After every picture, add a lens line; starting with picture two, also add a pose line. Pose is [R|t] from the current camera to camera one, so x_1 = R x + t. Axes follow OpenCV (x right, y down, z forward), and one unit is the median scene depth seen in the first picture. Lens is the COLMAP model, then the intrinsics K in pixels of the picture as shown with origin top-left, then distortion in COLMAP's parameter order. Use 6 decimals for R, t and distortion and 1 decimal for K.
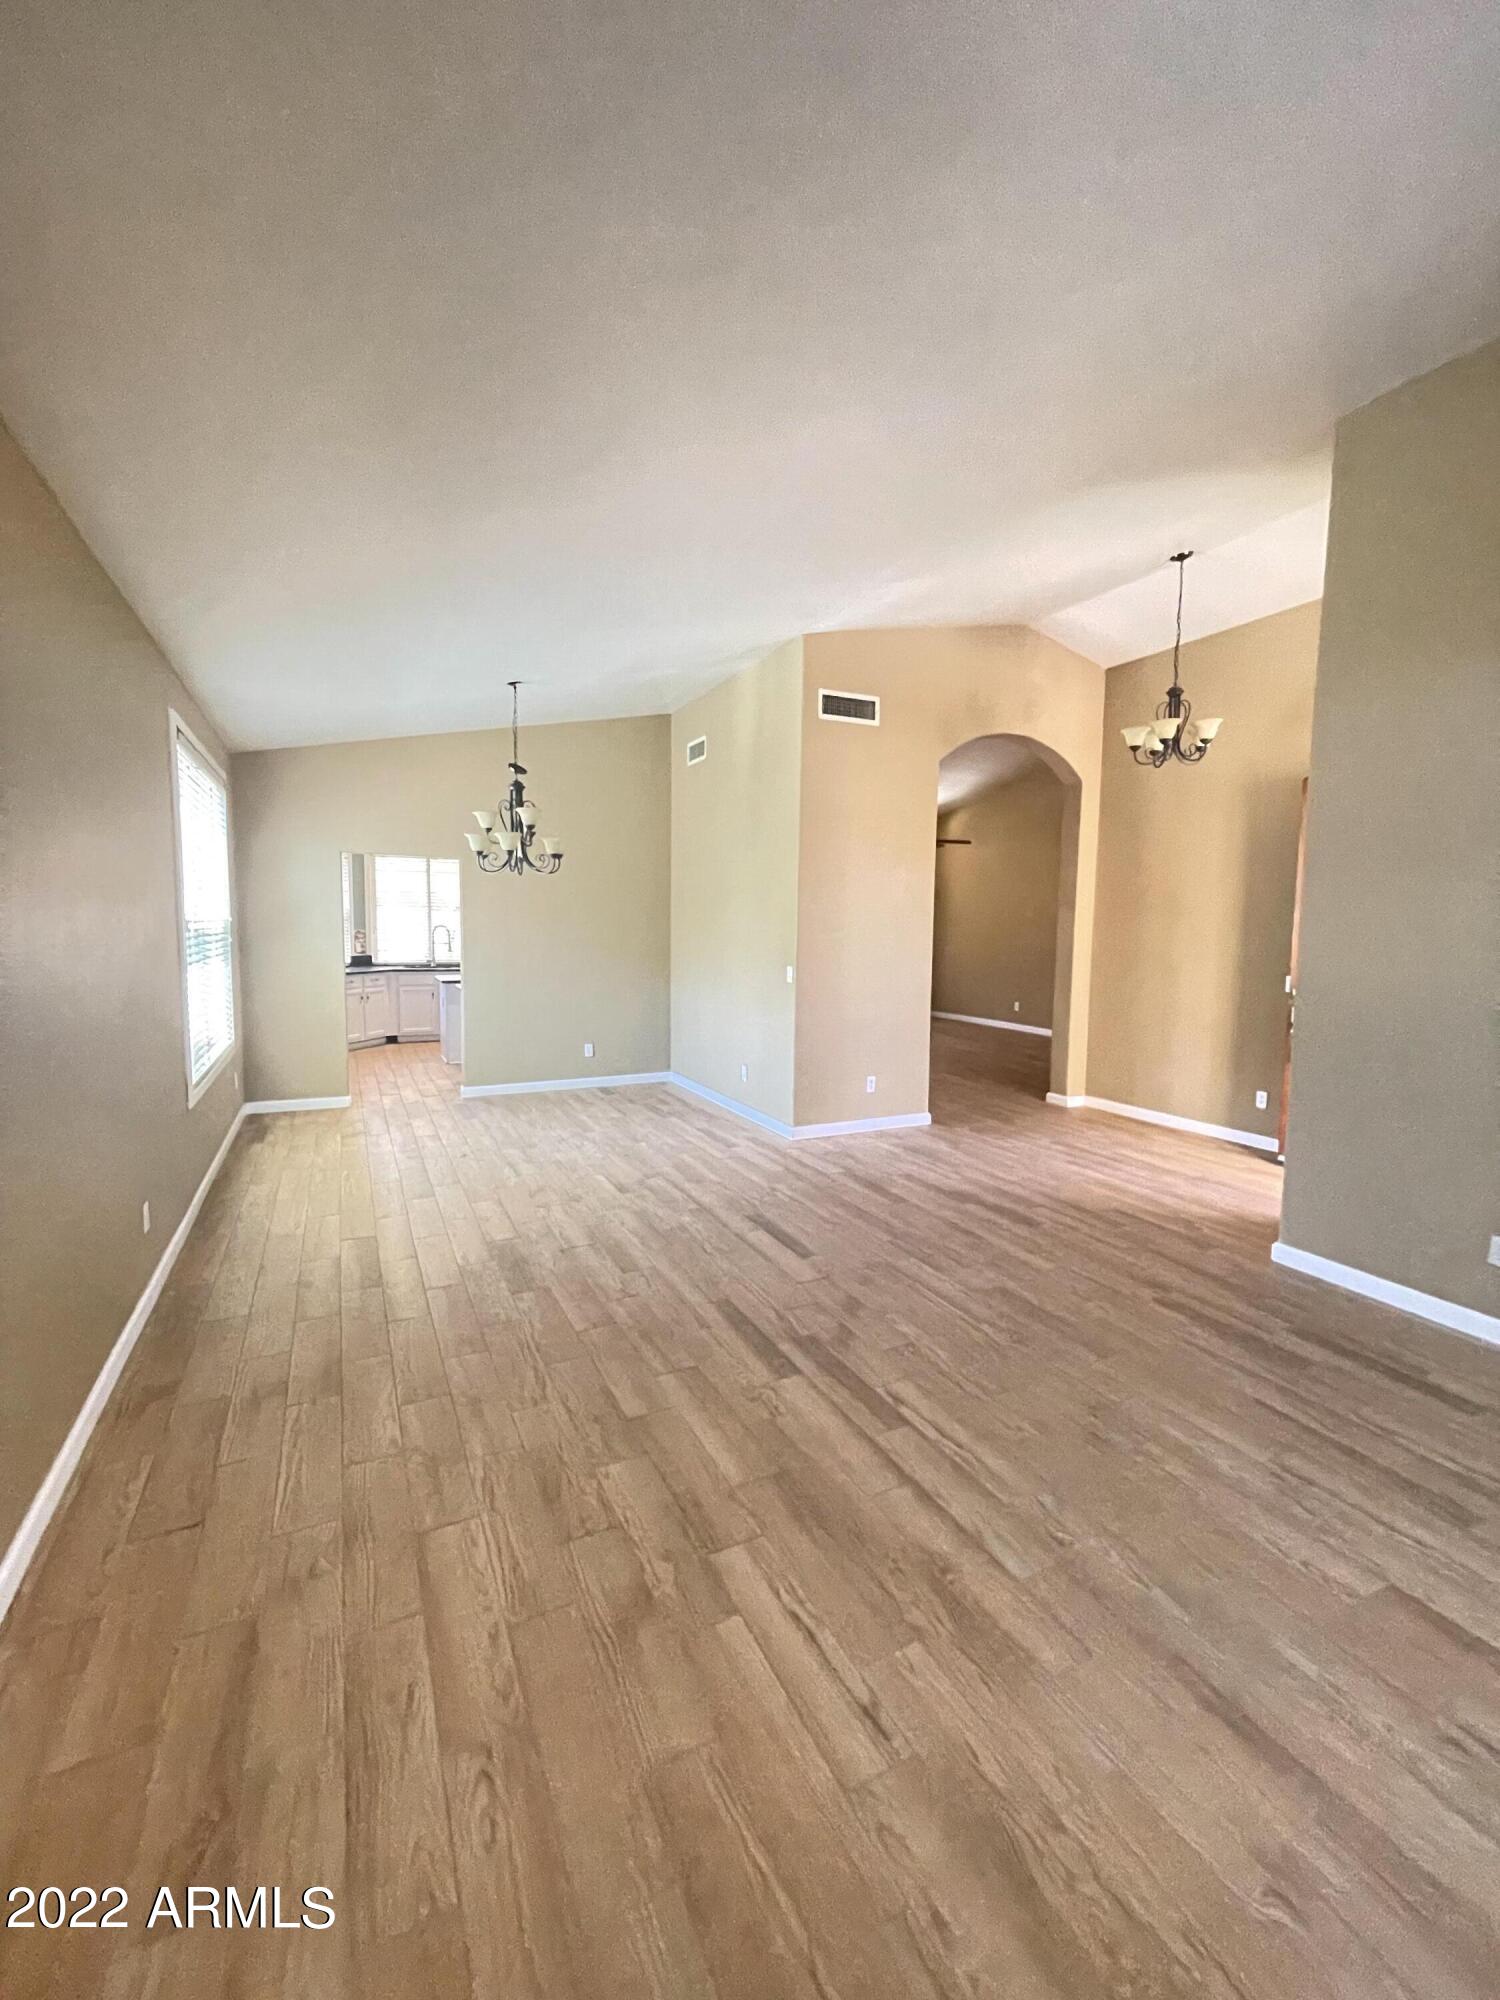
lens RADIAL K [[814.3, 0, 748.0], [0, 814.3, 992.6], [0, 0, 1]] dist [0.001149, -0.000188]
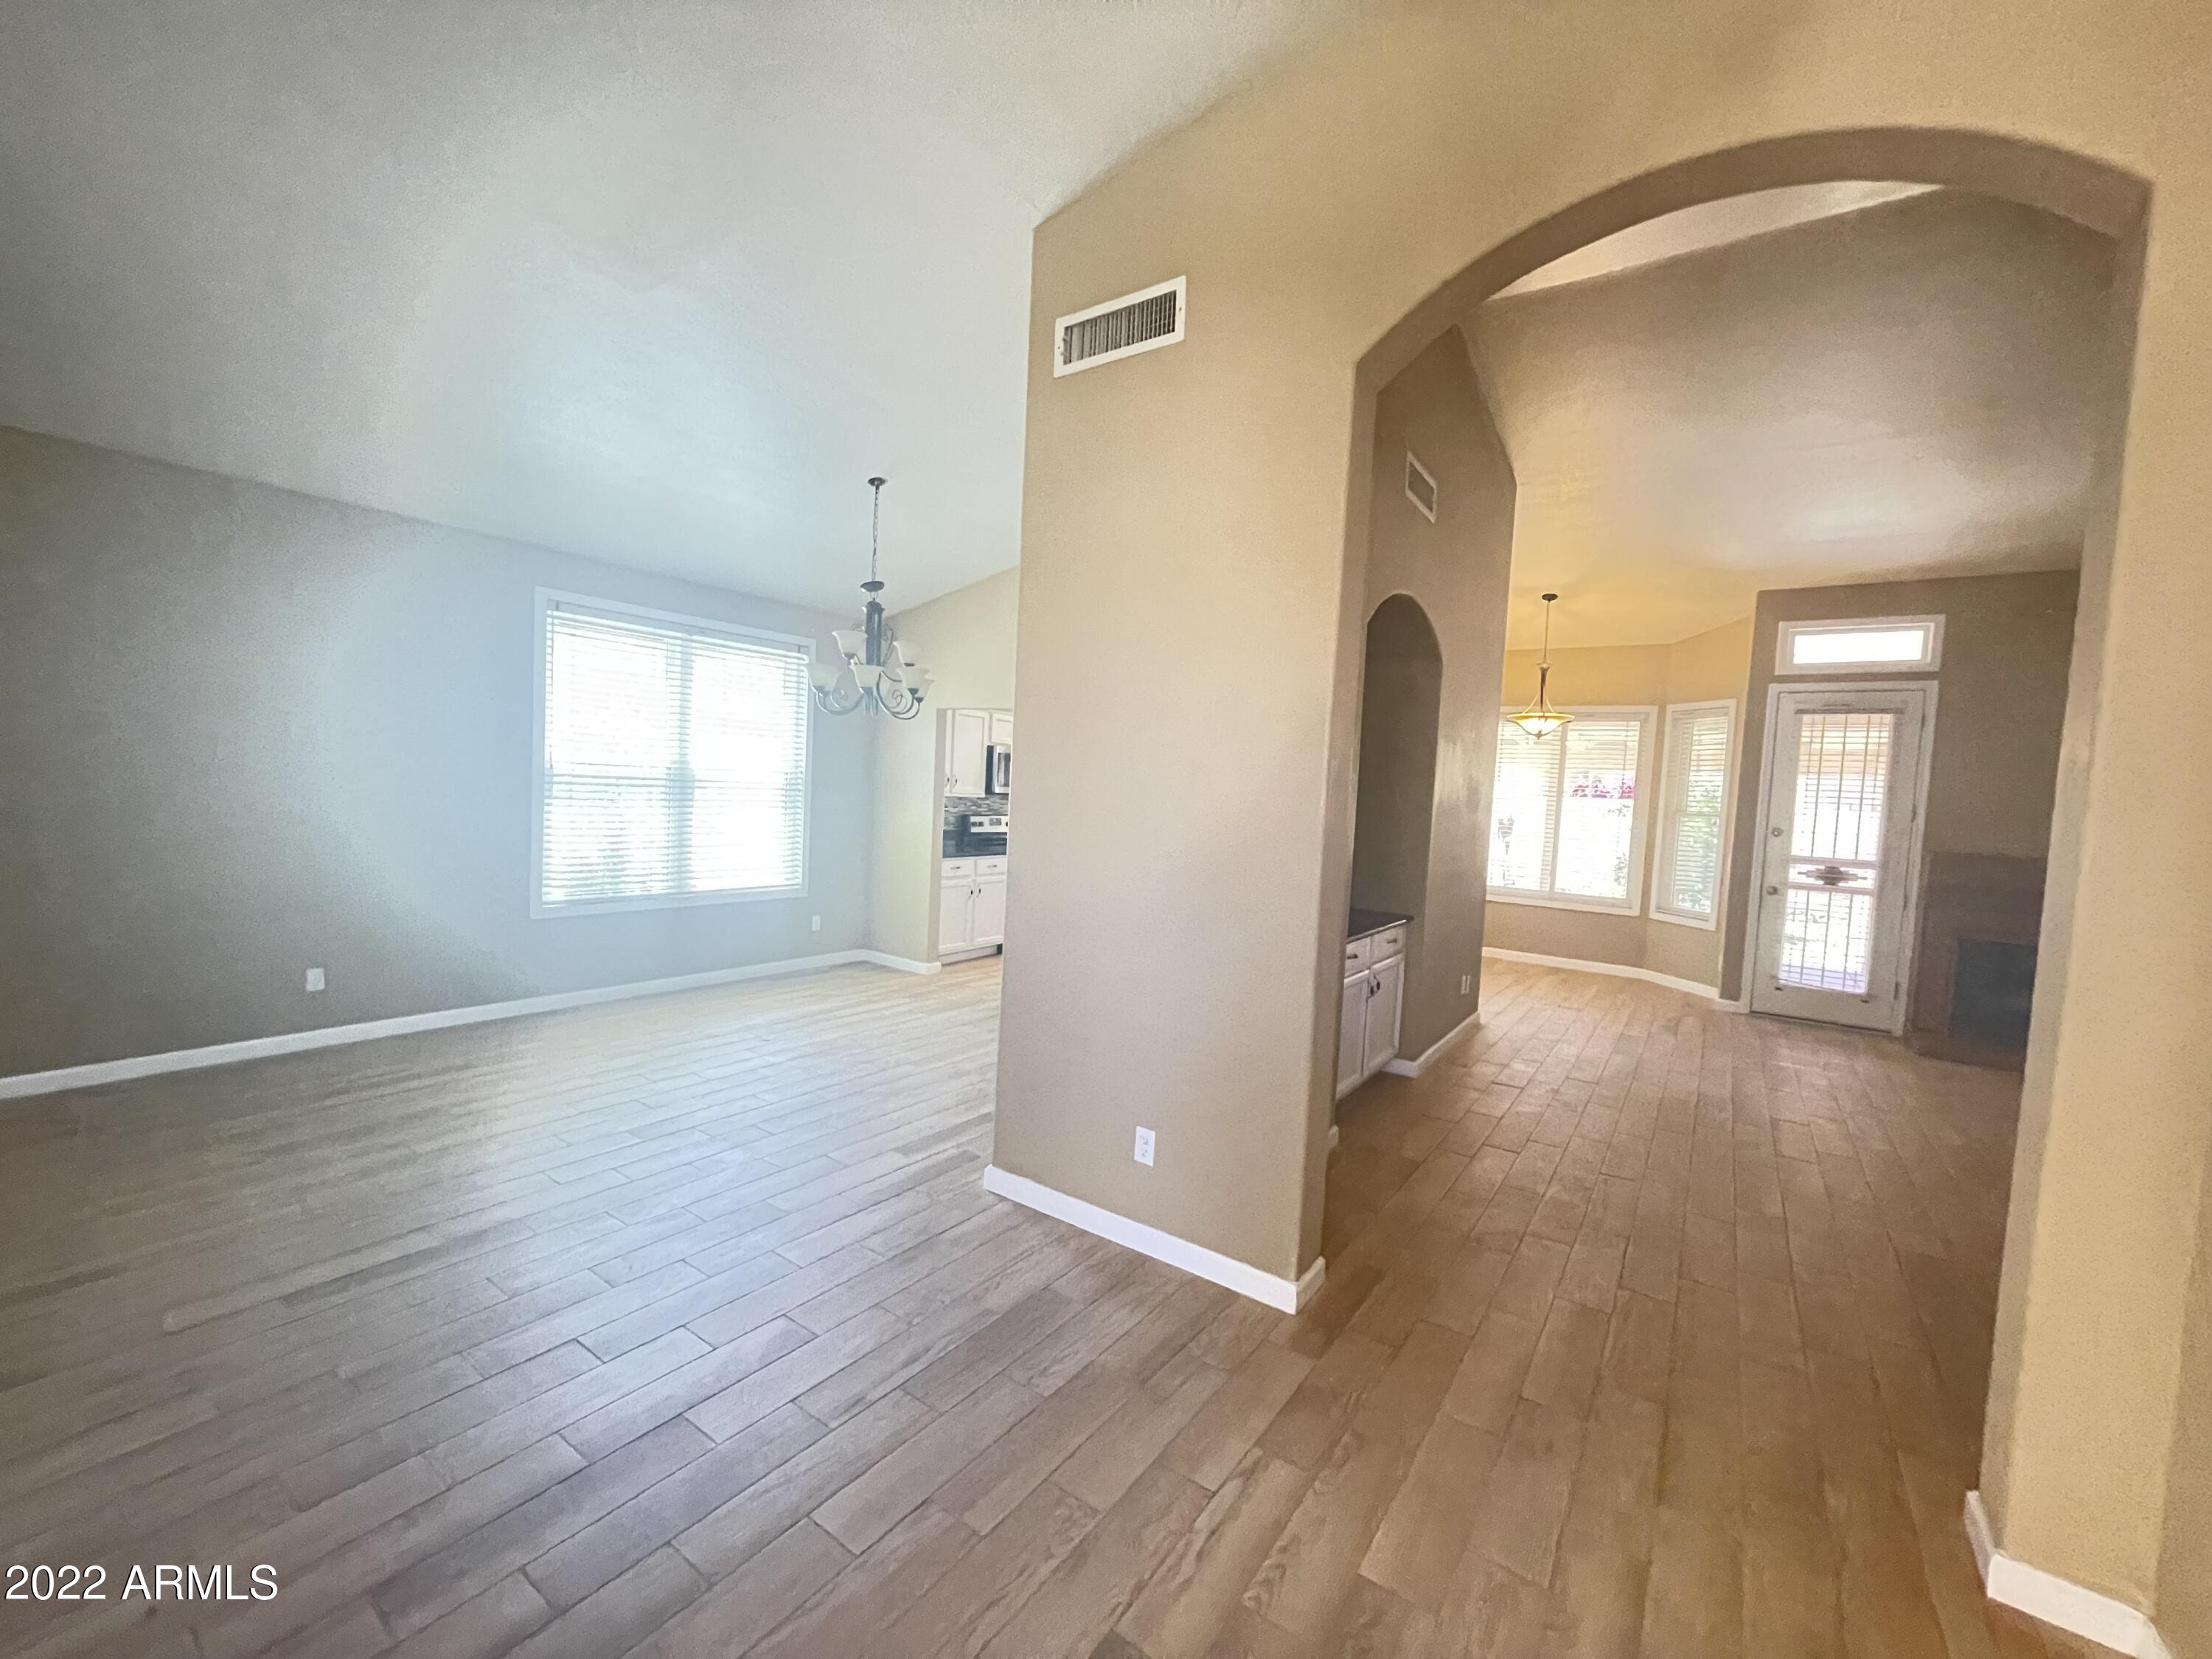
lens RADIAL K [[890.8, 0, 1096.8], [0, 890.8, 836.1], [0, 0, 1]] dist [-0.001881, -0.000141]
pose [[0.479811, 0.061336, -0.875225, 0.799516], [-0.121535, 0.992583, 0.002934, -0.078217], [0.868913, 0.104963, 0.483707, 1.042094]]
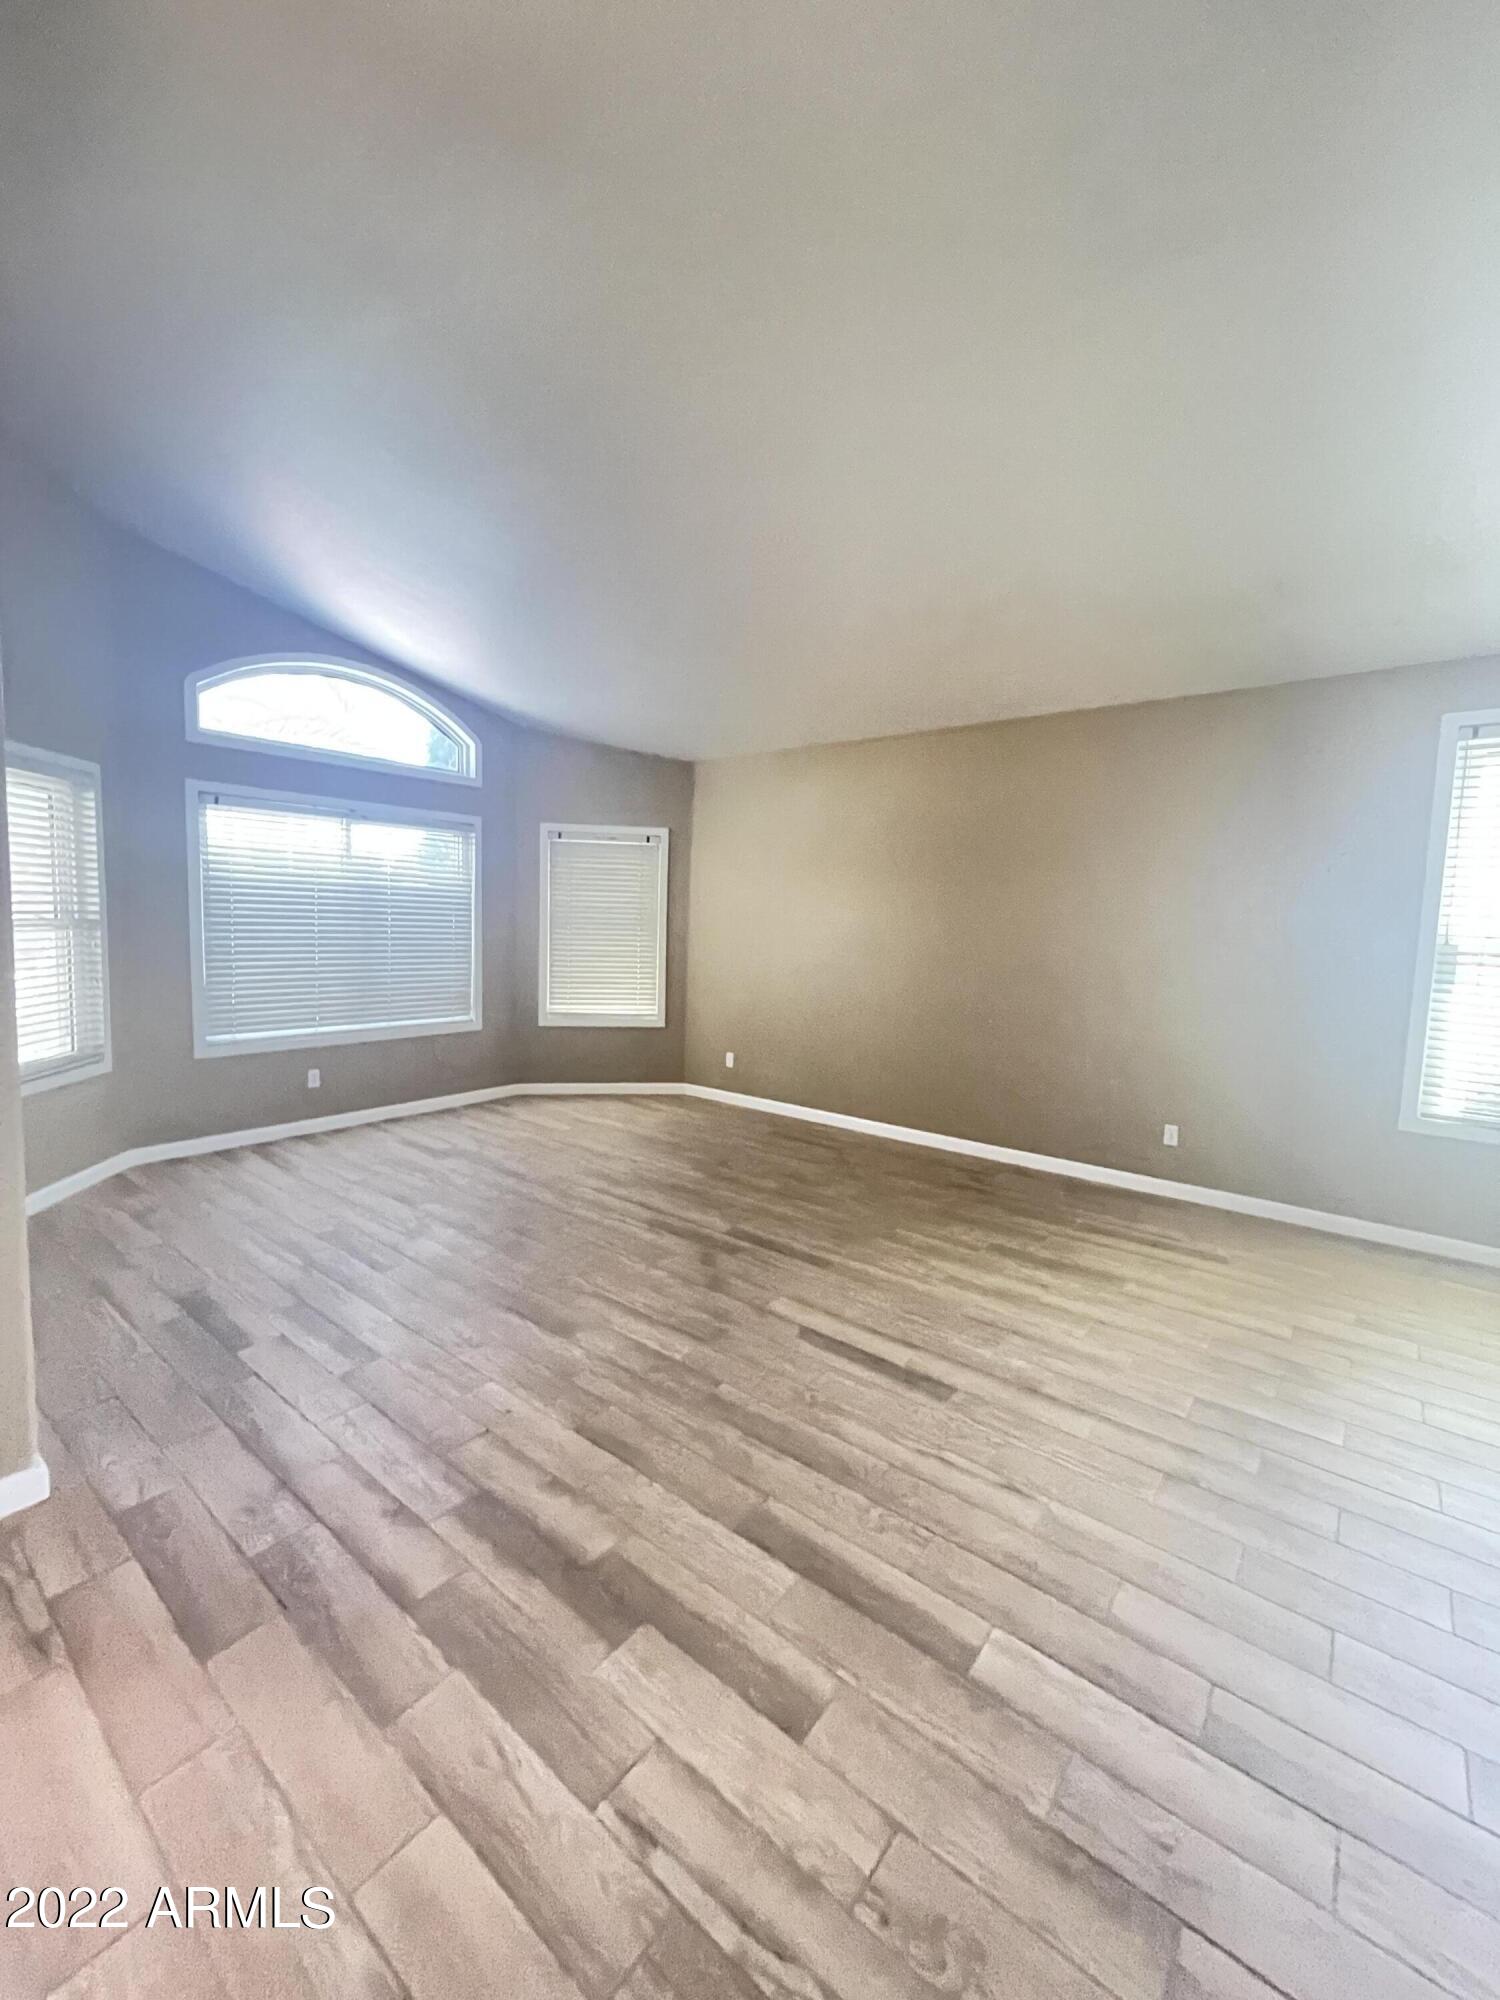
lens RADIAL K [[805.4, 0, 747.1], [0, 805.4, 996.1], [0, 0, 1]] dist [-0.001881, -0.000141]
pose [[-0.906516, 0.005030, -0.422141, 0.402237], [-0.073968, 0.982569, 0.170548, -0.113404], [0.415641, 0.185830, -0.890343, 1.438717]]
